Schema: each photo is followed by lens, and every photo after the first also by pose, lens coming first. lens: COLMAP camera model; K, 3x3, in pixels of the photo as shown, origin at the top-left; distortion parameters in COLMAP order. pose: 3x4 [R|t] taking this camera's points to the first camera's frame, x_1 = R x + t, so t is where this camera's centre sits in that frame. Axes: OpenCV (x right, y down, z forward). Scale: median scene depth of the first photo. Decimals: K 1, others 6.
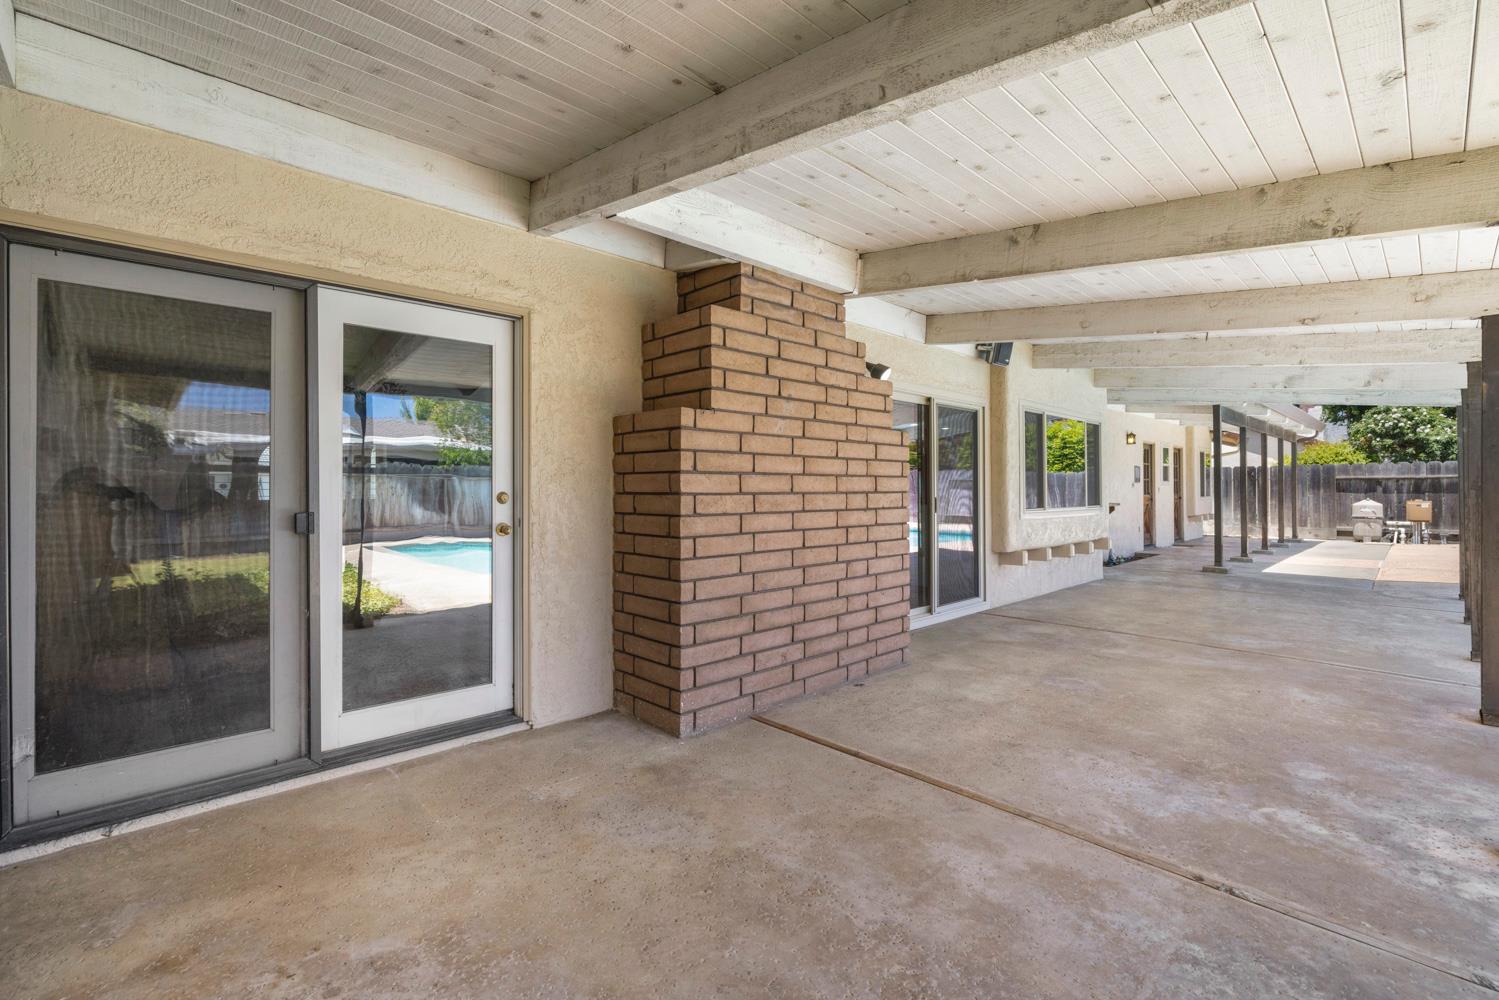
lens RADIAL K [[656.6, 0, 748.3], [0, 656.6, 491.2], [0, 0, 1]] dist [-0.003240, 0.000351]
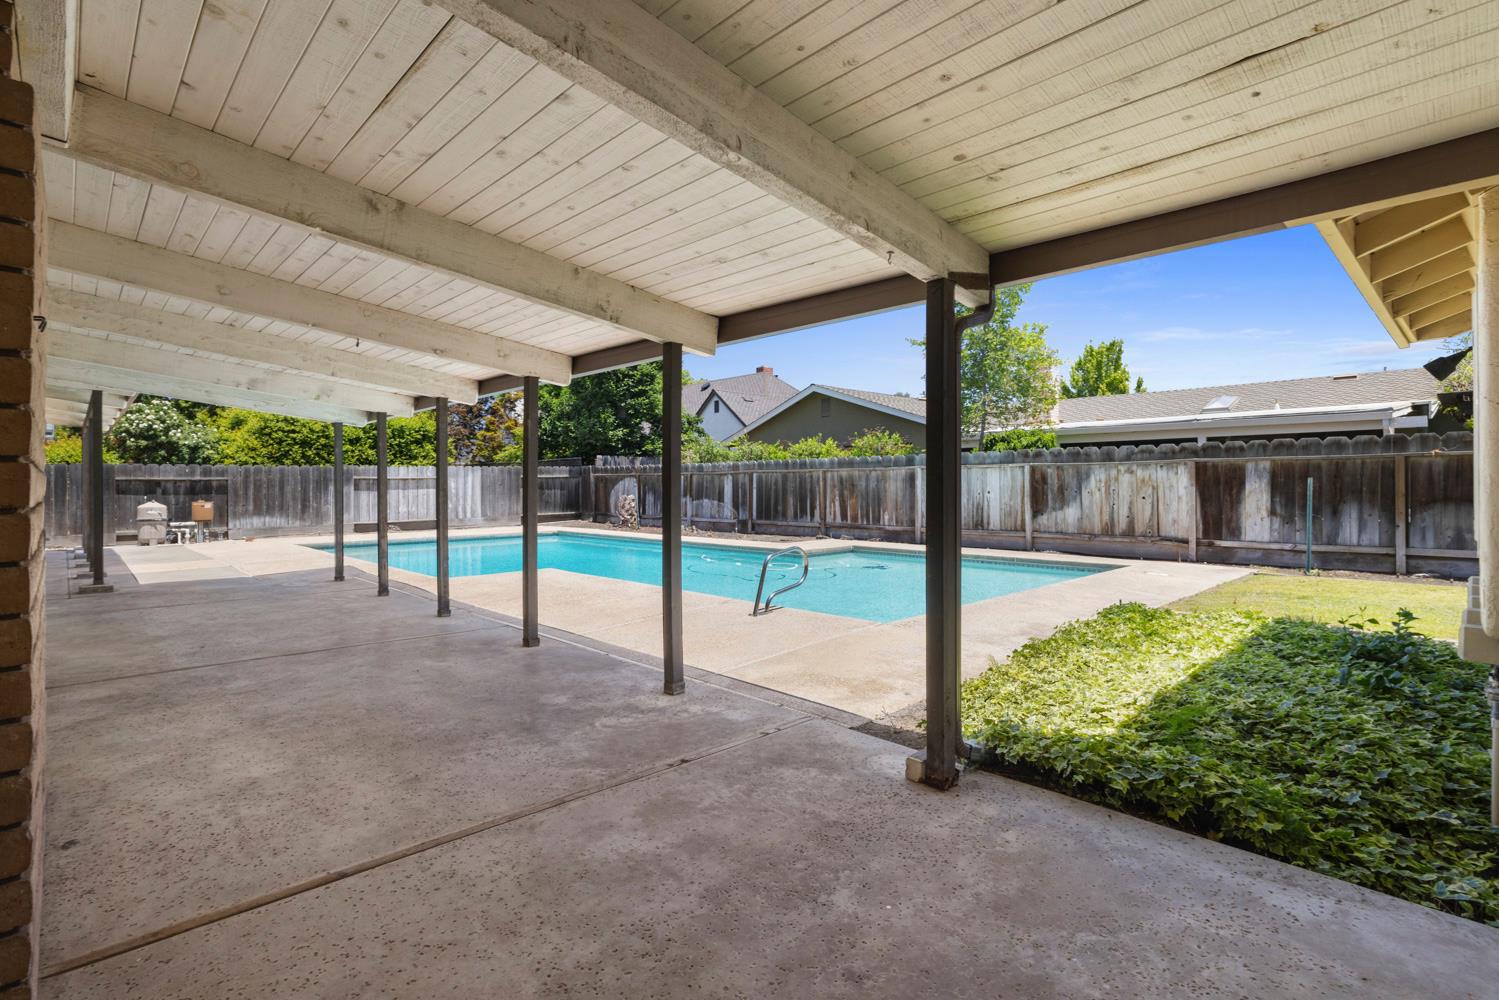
lens RADIAL K [[717.7, 0, 736.7], [0, 717.7, 491.8], [0, 0, 1]] dist [0.000061, 0.000792]
pose [[0.011063, -0.005828, 0.999922, -0.492876], [0.007269, 0.999957, 0.005748, -0.006733], [-0.999912, 0.007205, 0.011105, 0.473045]]
